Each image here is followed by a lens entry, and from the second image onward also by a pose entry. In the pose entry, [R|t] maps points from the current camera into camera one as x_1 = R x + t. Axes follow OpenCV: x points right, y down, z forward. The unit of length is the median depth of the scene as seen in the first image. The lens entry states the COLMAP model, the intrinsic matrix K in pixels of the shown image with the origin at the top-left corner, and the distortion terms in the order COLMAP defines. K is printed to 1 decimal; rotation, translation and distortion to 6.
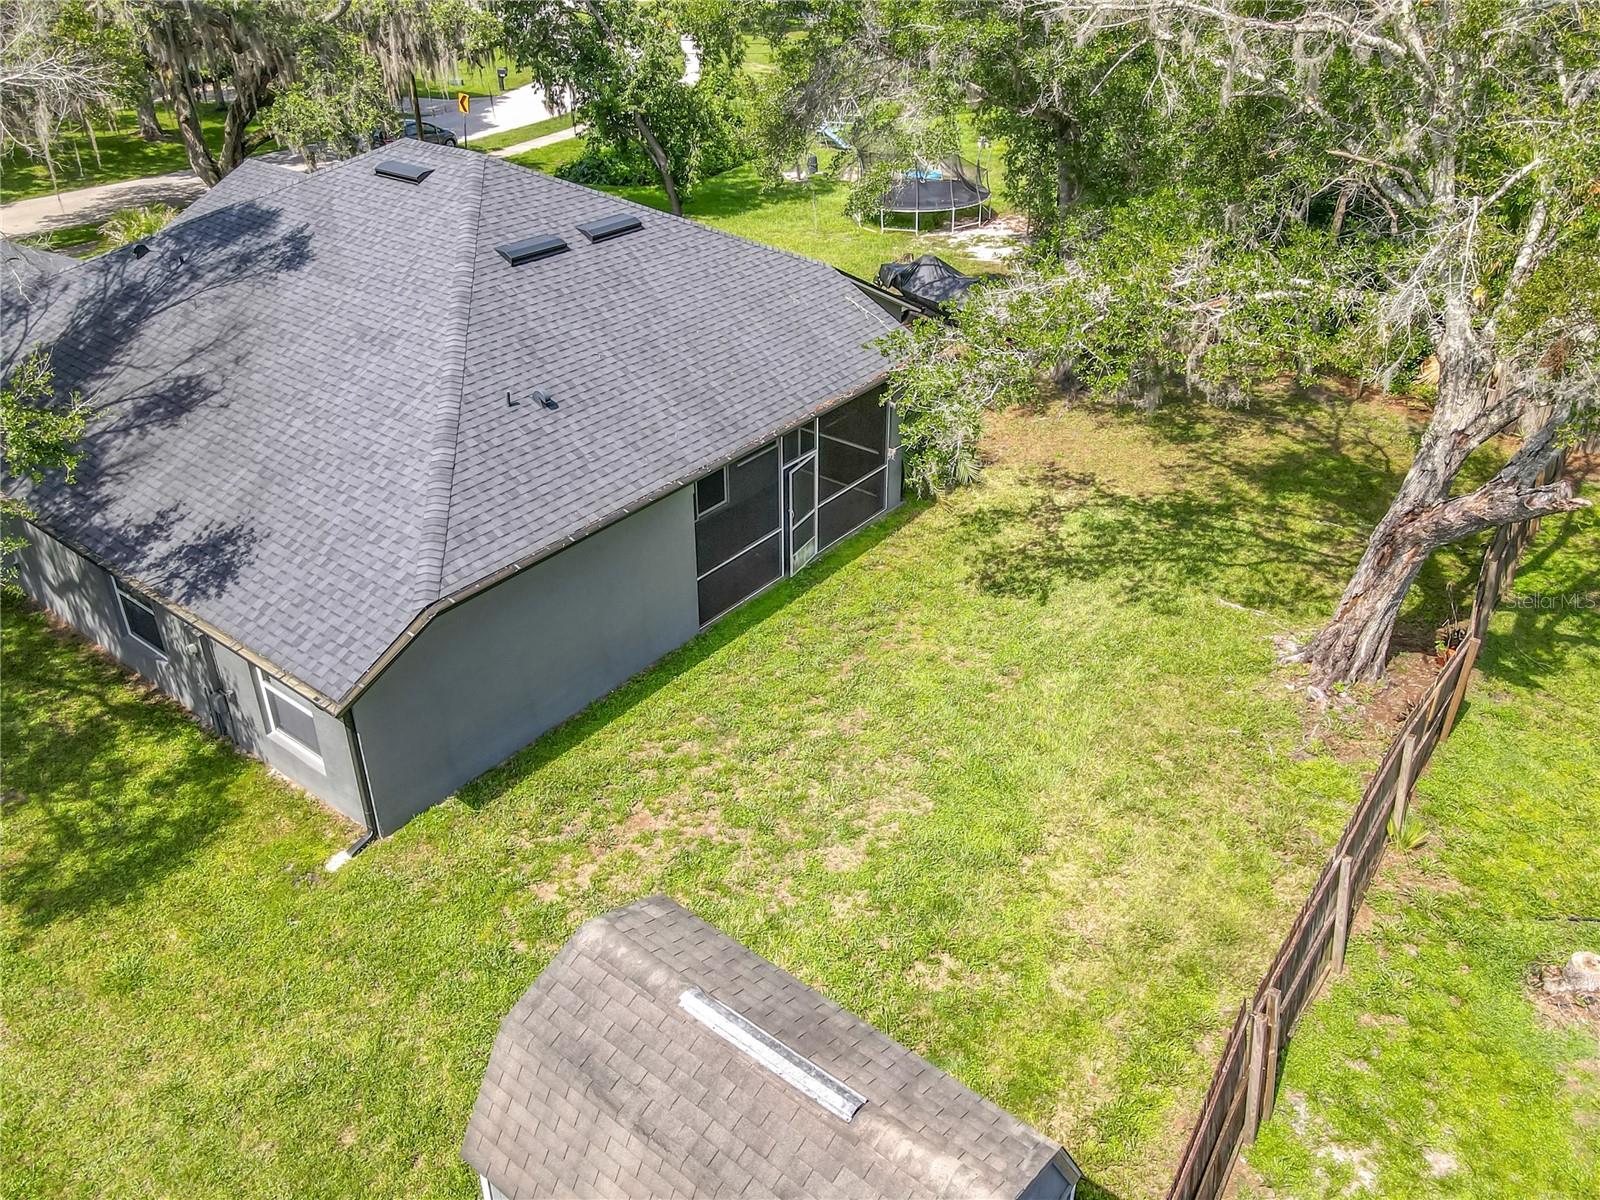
lens RADIAL K [[1209.8, 0, 847.6], [0, 1209.8, 595.8], [0, 0, 1]] dist [0.016639, 0.003406]
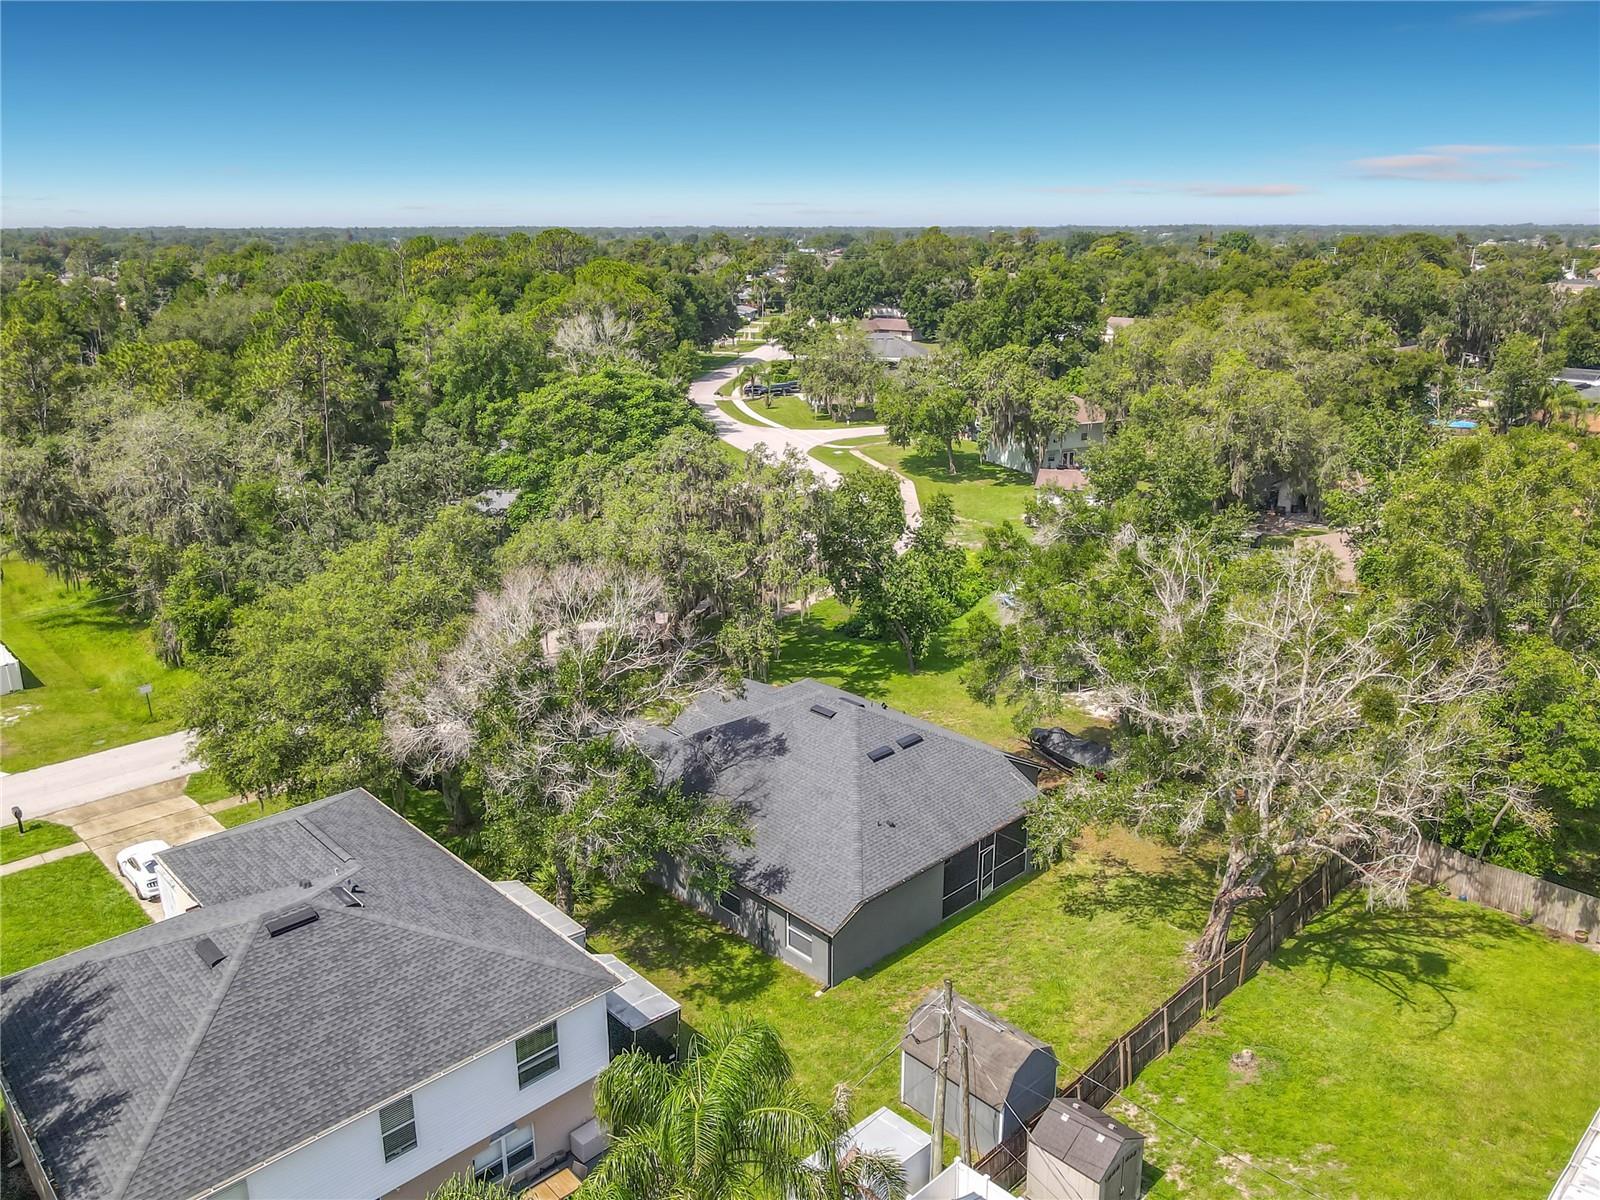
lens RADIAL K [[1209.8, 0, 847.6], [0, 1209.8, 595.8], [0, 0, 1]] dist [0.016639, 0.003406]
pose [[0.989138, 0.036283, -0.142443, 0.009500], [-0.071431, 0.965589, -0.250070, 0.020097], [0.128468, 0.257529, 0.957693, -1.452194]]
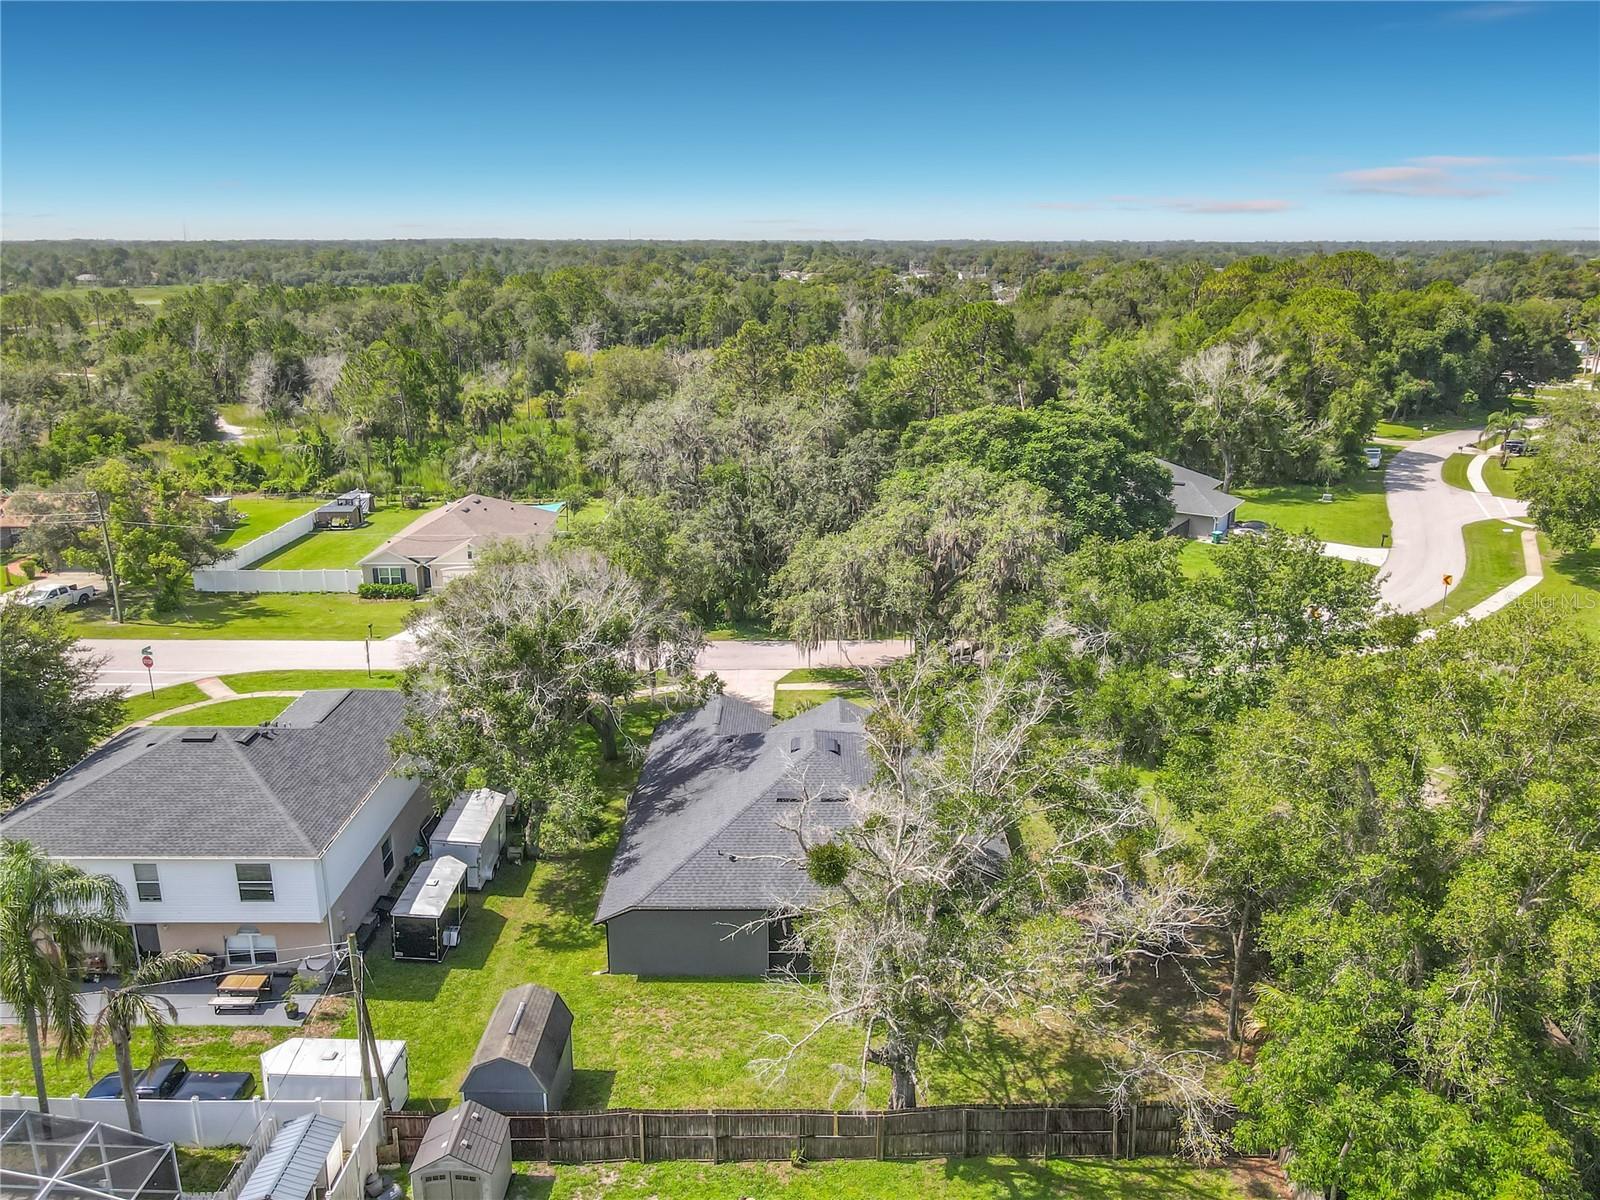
lens RADIAL K [[1205.9, 0, 801.0], [0, 1205.9, 674.0], [0, 0, 1]] dist [0.023499, 0.006803]
pose [[0.597987, 0.267774, -0.755453, 1.519370], [-0.423501, 0.905785, -0.014167, -0.487576], [0.680484, 0.328407, 0.655050, -0.666811]]
